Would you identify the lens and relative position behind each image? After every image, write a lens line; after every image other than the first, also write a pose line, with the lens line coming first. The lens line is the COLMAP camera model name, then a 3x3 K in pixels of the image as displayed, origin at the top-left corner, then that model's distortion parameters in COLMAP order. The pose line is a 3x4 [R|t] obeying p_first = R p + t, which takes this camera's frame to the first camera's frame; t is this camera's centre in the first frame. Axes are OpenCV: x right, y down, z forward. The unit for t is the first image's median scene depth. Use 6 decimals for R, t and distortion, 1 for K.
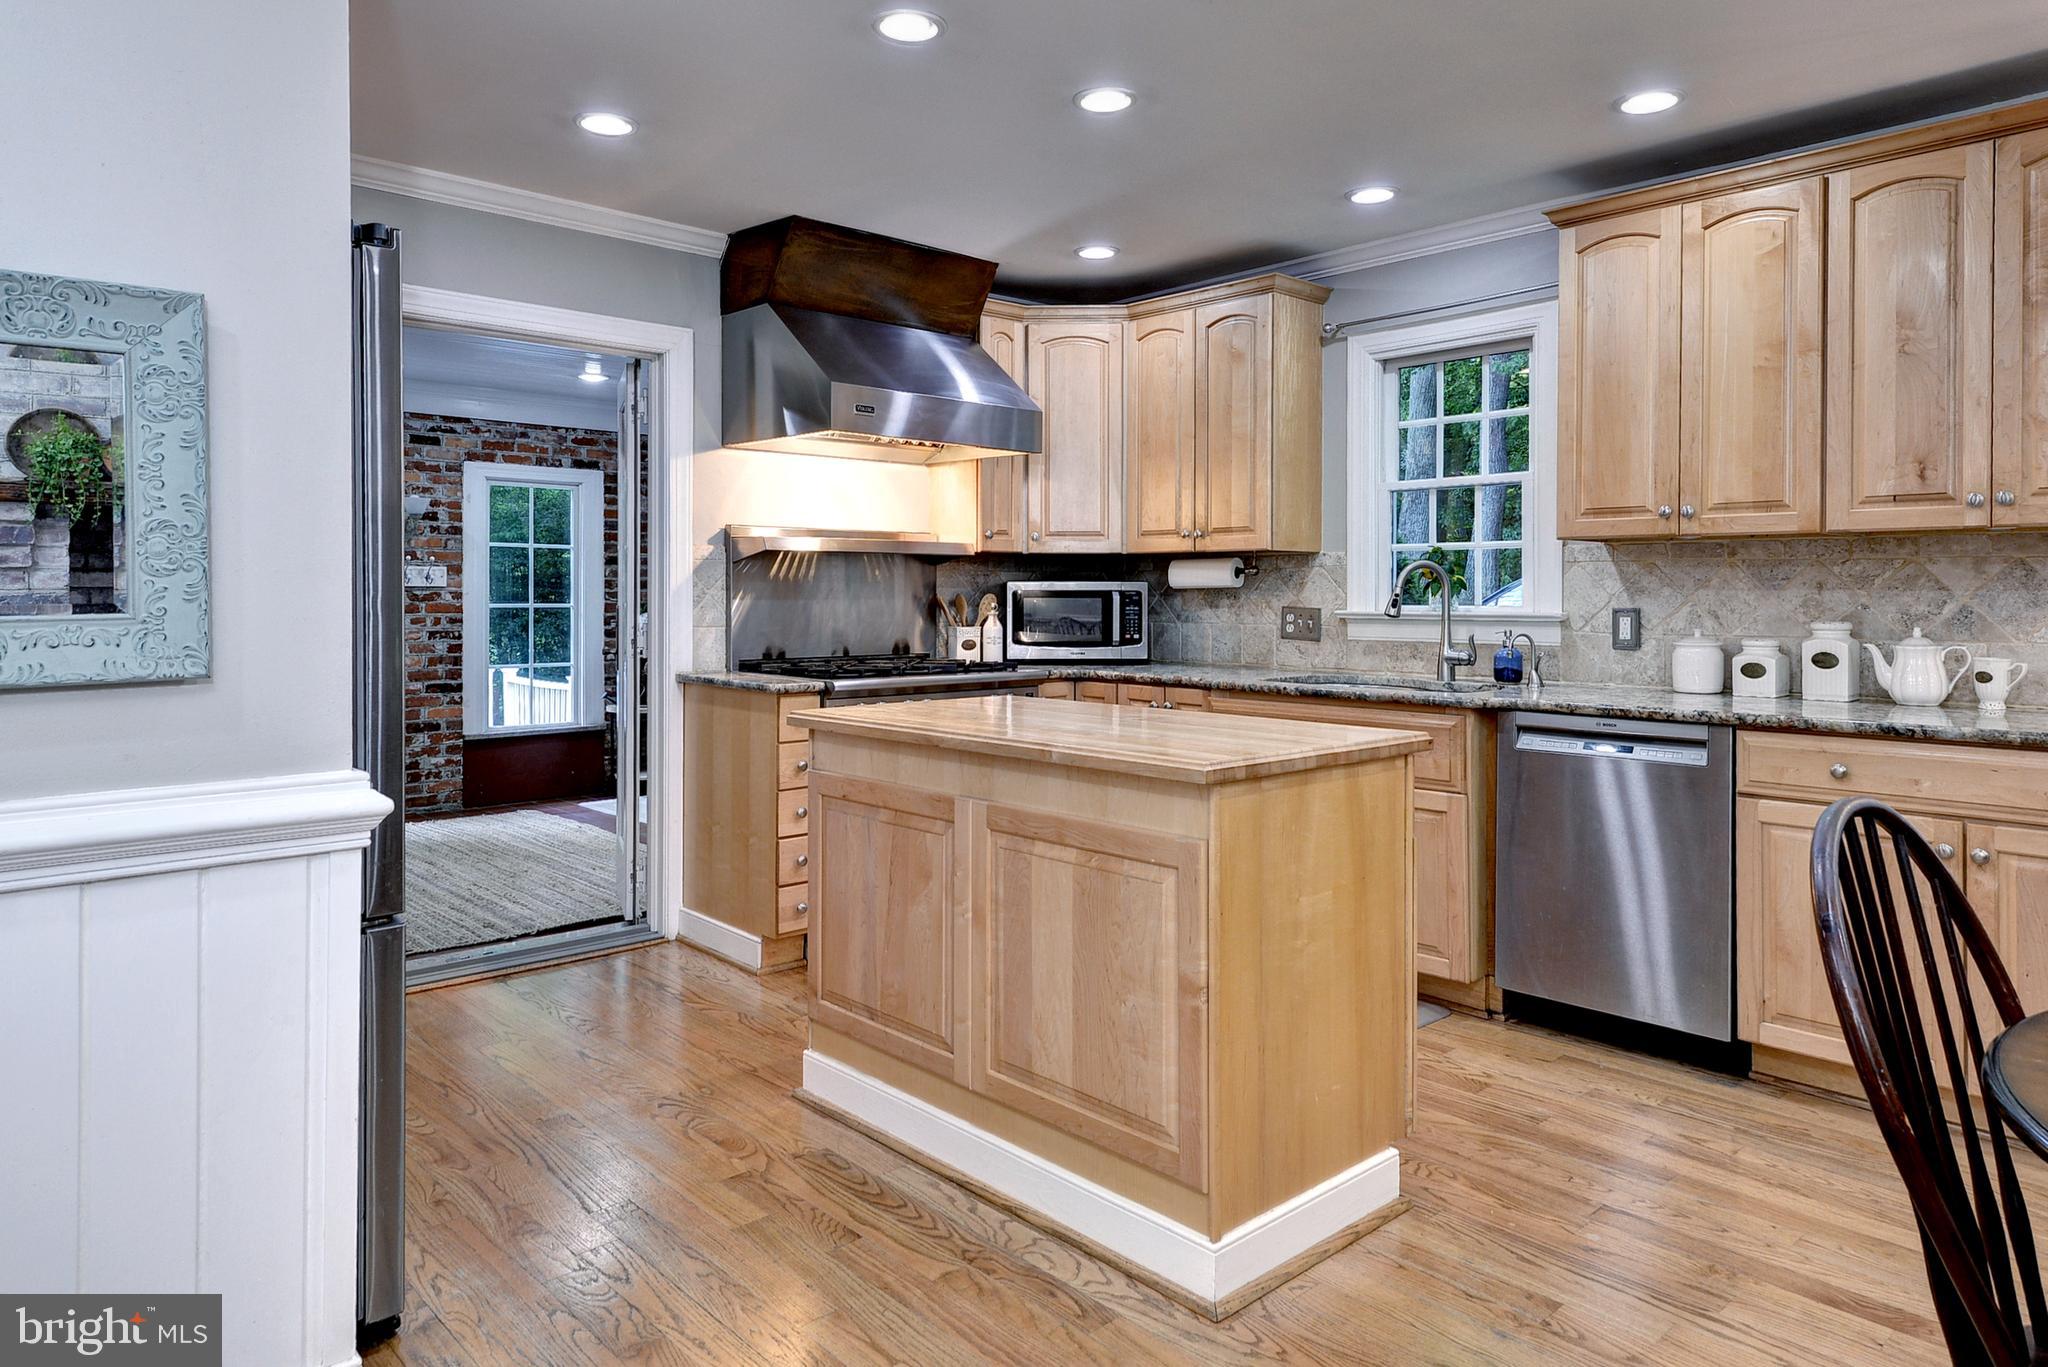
lens RADIAL K [[1283.7, 0, 1023.6], [0, 1283.7, 625.5], [0, 0, 1]] dist [0.003498, 0.001723]
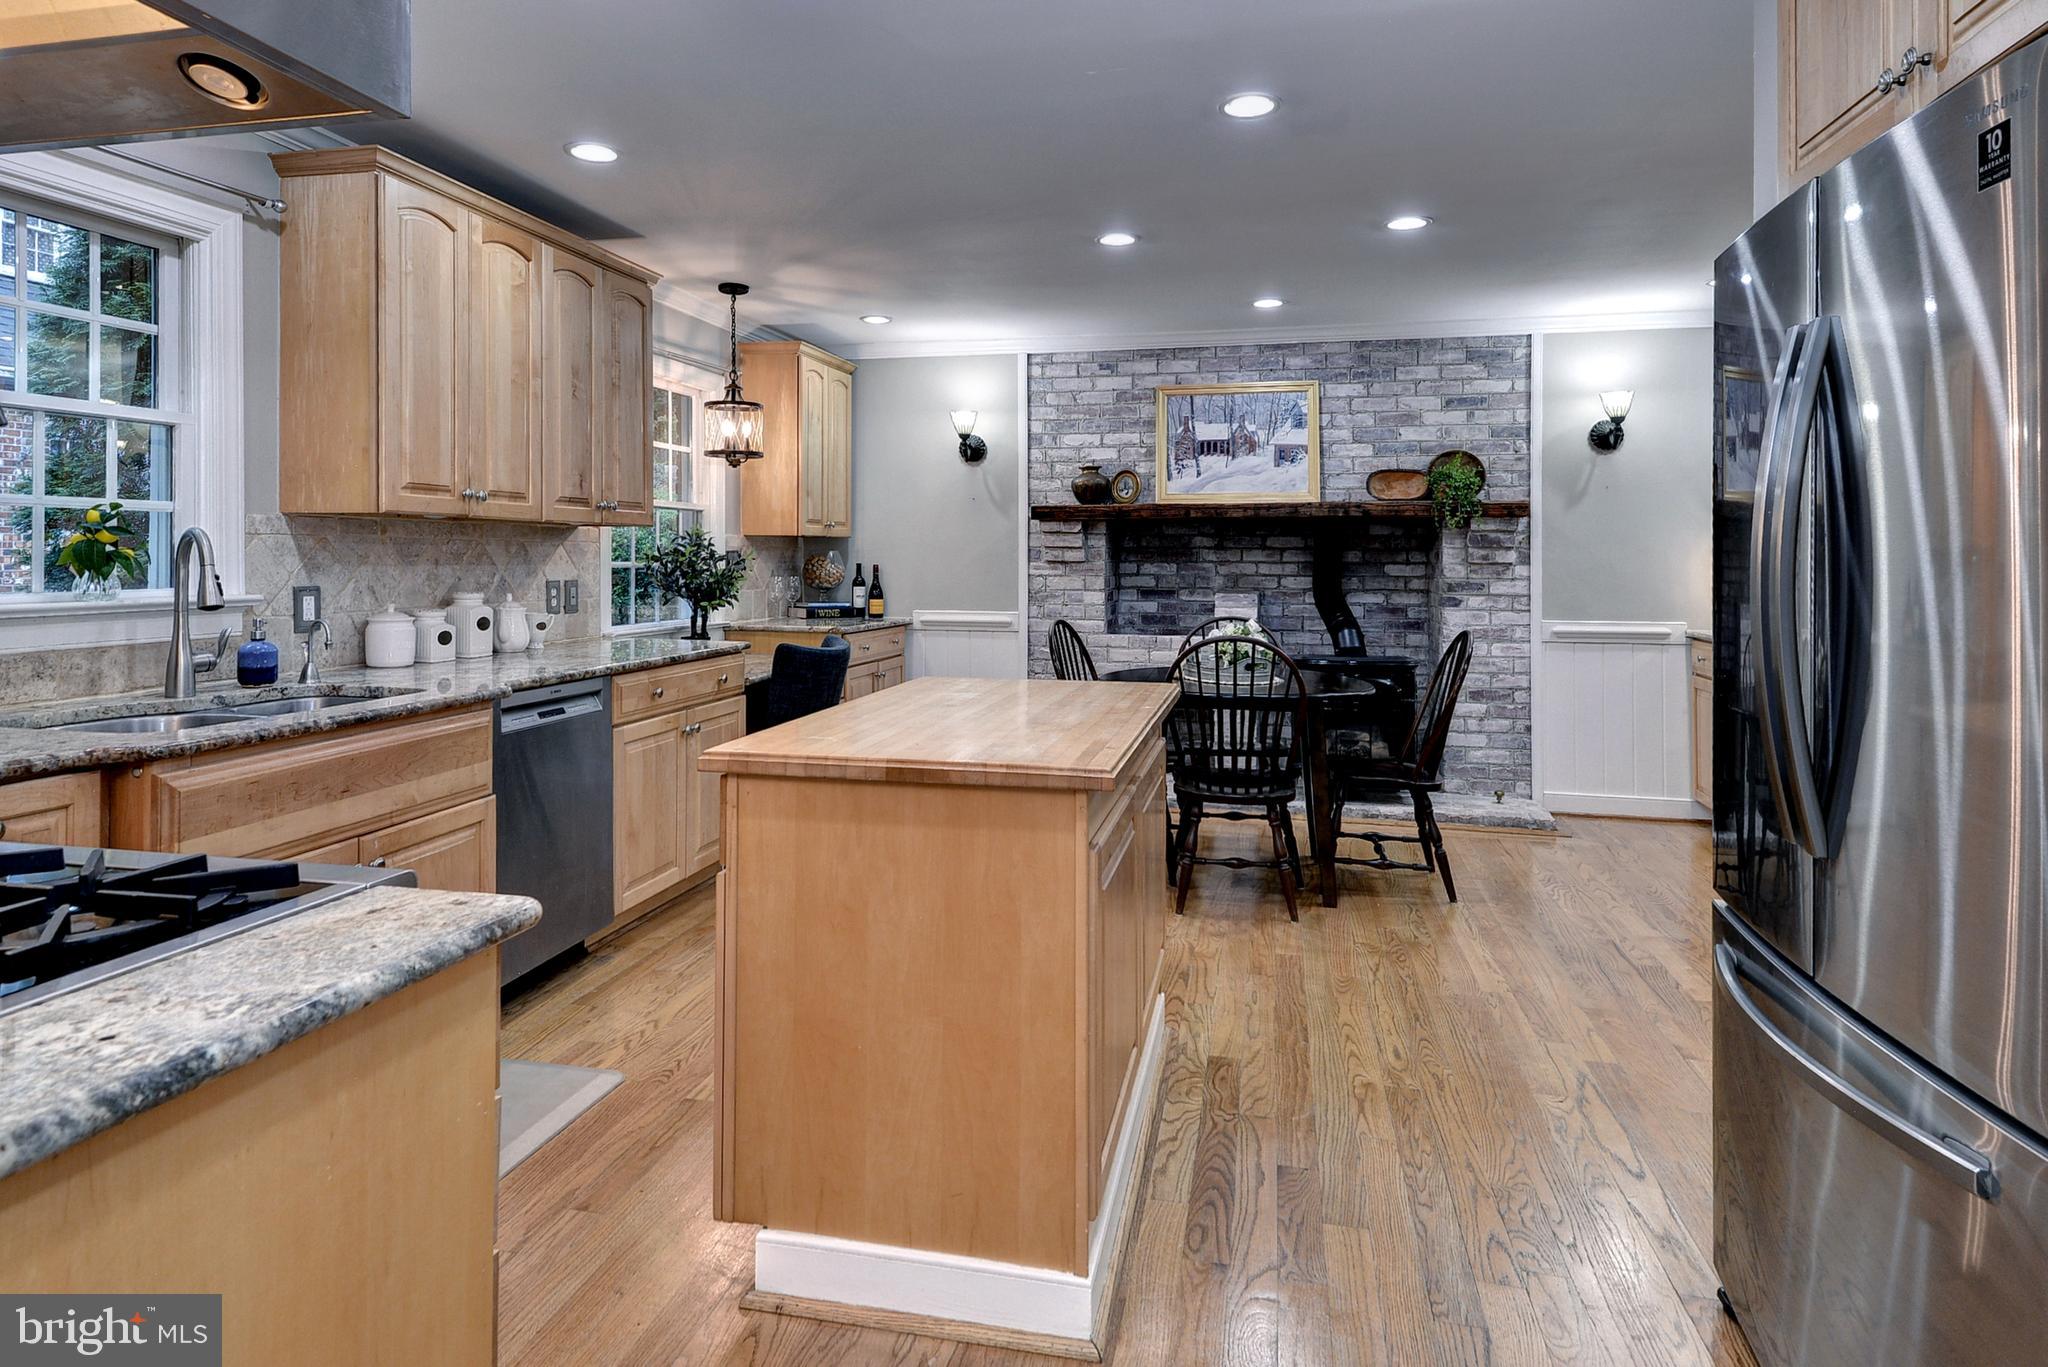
lens RADIAL K [[1160.2, 0, 1012.8], [0, 1160.2, 556.5], [0, 0, 1]] dist [0.026468, -0.001205]
pose [[-0.568755, -0.006712, 0.822480, -0.502186], [0.013647, 0.999752, 0.017597, -0.043097], [-0.822394, 0.021233, -0.568522, 1.068578]]
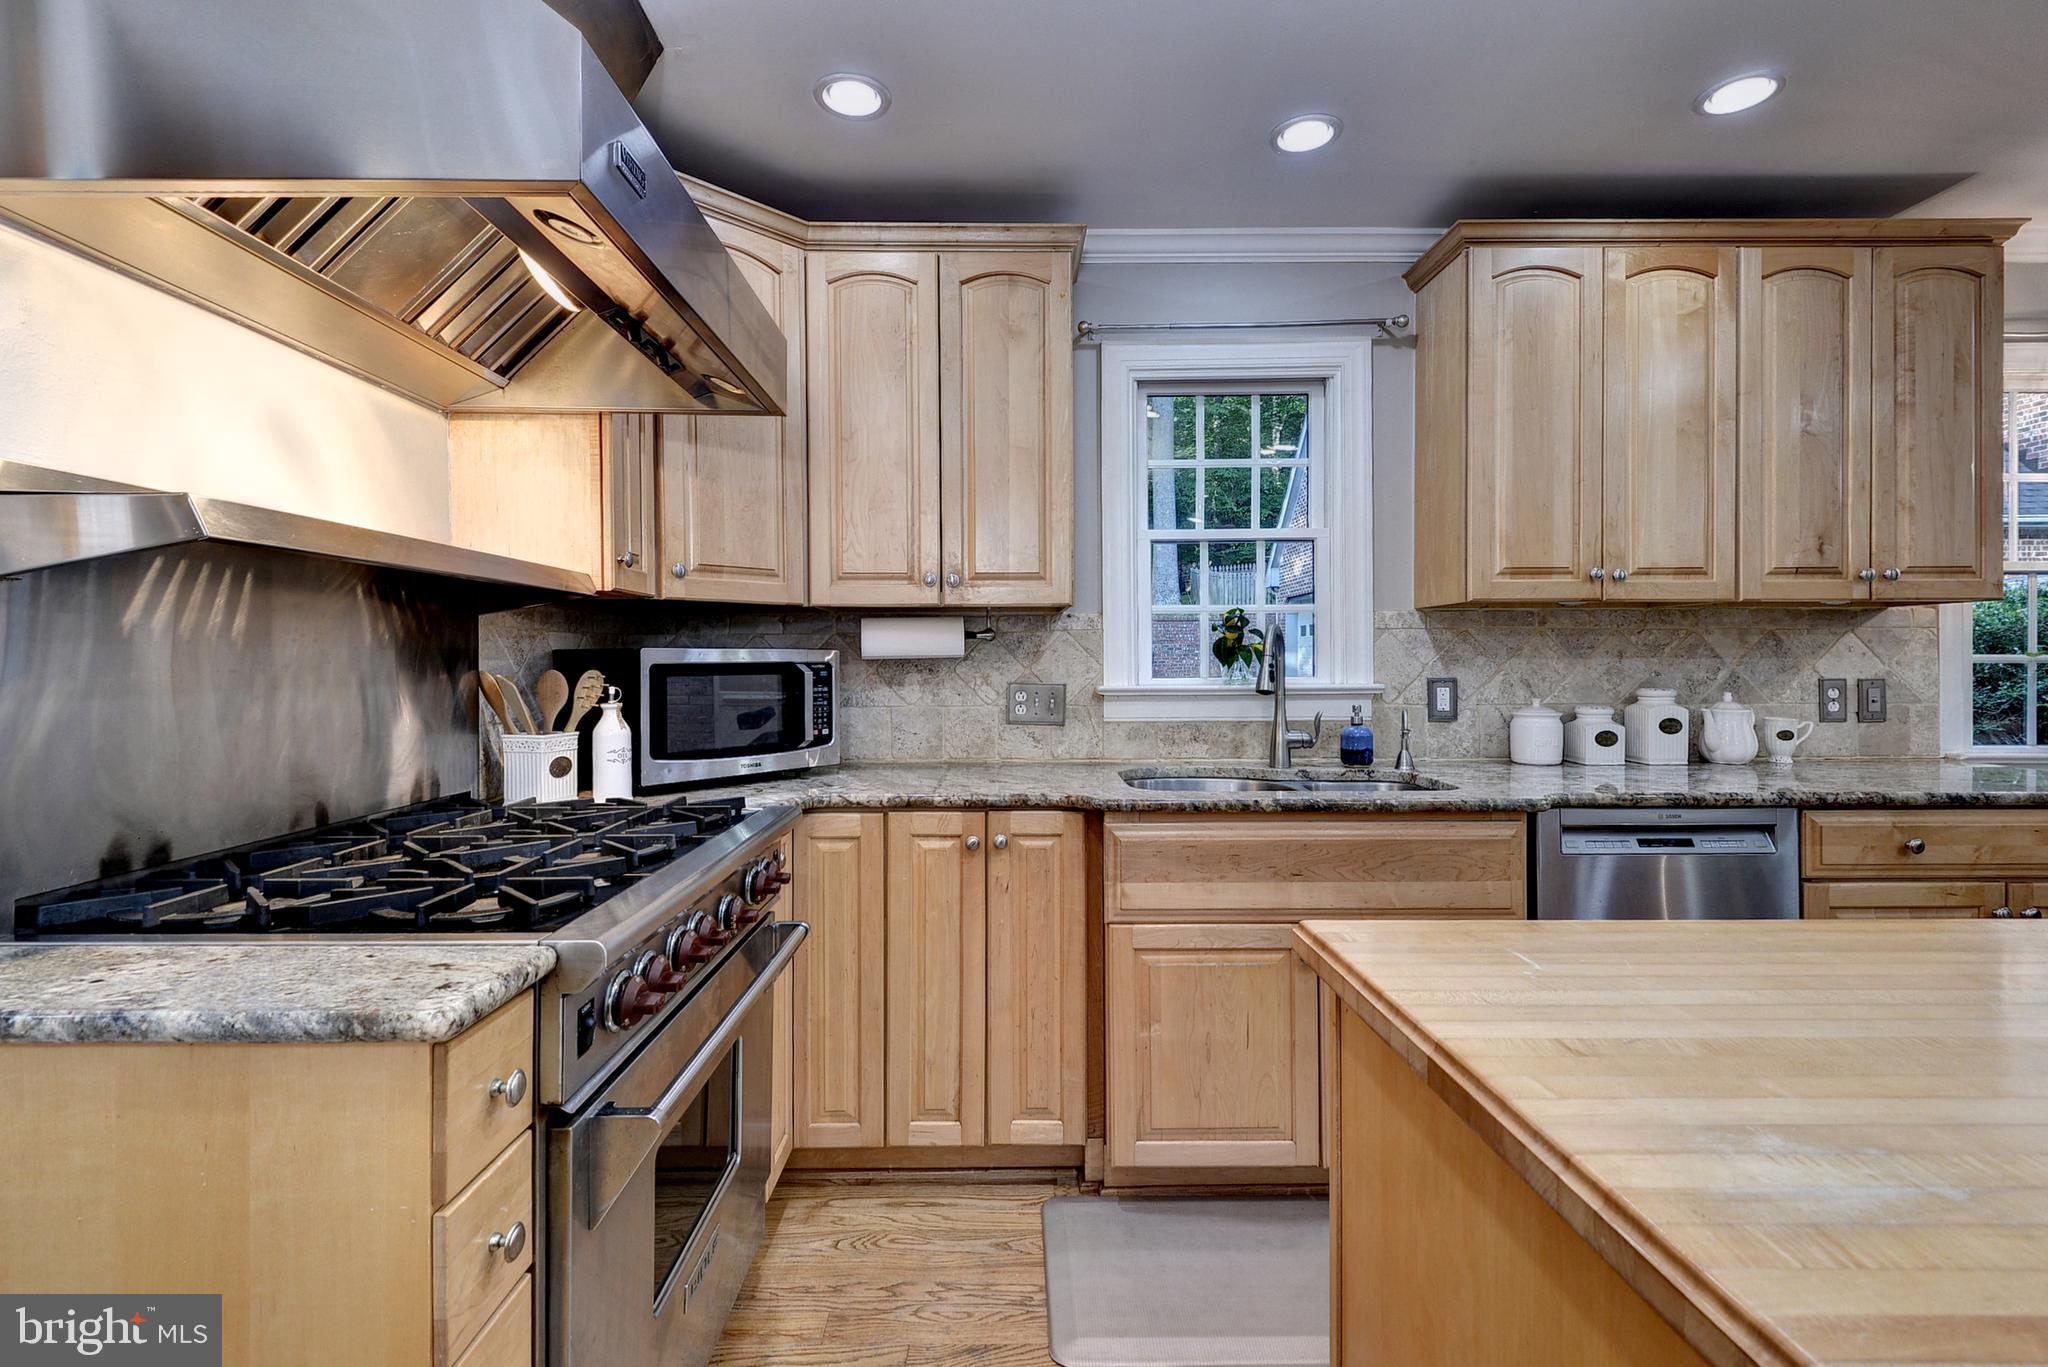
lens RADIAL K [[940.6, 0, 1016.8], [0, 940.6, 670.1], [0, 0, 1]] dist [0.040753, -0.025165]
pose [[0.666834, -0.011586, 0.745116, -0.264355], [0.024208, 0.999688, -0.006120, -0.022927], [-0.744813, 0.022119, 0.666906, 0.773500]]
